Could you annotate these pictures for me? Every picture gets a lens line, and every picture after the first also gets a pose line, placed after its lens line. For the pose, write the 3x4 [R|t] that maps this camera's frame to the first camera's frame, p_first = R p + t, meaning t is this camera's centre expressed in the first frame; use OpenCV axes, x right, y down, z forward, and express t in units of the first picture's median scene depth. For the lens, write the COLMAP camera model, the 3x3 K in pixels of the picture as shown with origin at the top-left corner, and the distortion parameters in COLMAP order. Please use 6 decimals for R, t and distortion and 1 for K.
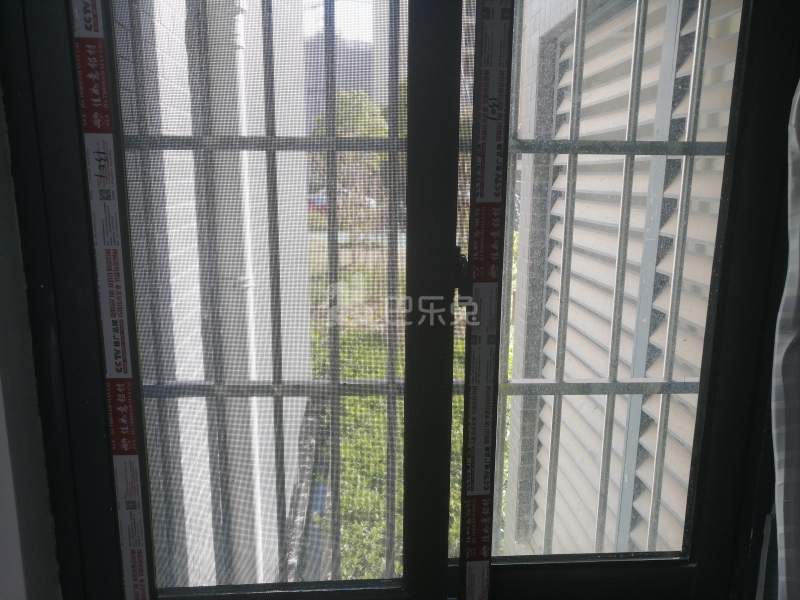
lens RADIAL K [[622.6, 0, 397.7], [0, 622.6, 298.3], [0, 0, 1]] dist [0.004252, 0.019352]
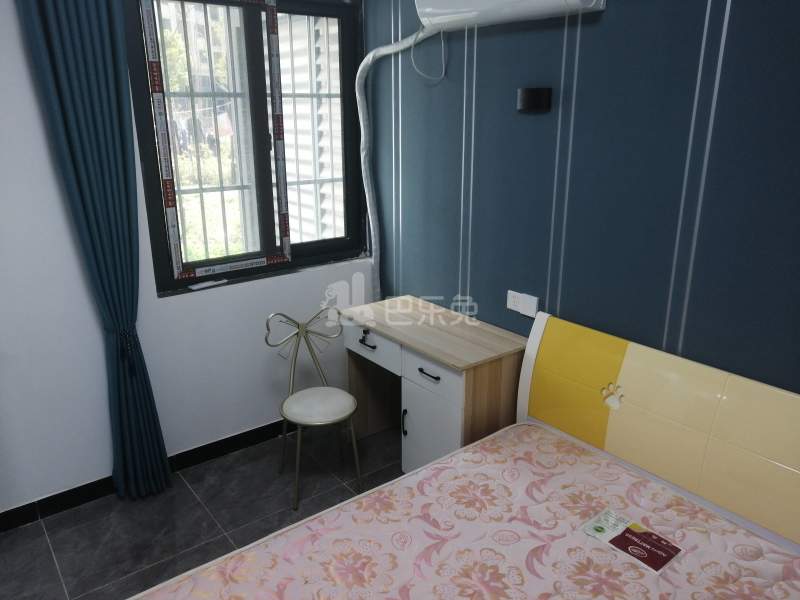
lens RADIAL K [[622.6, 0, 392.9], [0, 622.6, 295.5], [0, 0, 1]] dist [0.004252, 0.019352]
pose [[0.835428, -0.172301, 0.521893, -1.098260], [0.120730, 0.983926, 0.131580, 0.378934], [-0.536175, -0.046918, 0.842802, -1.889912]]
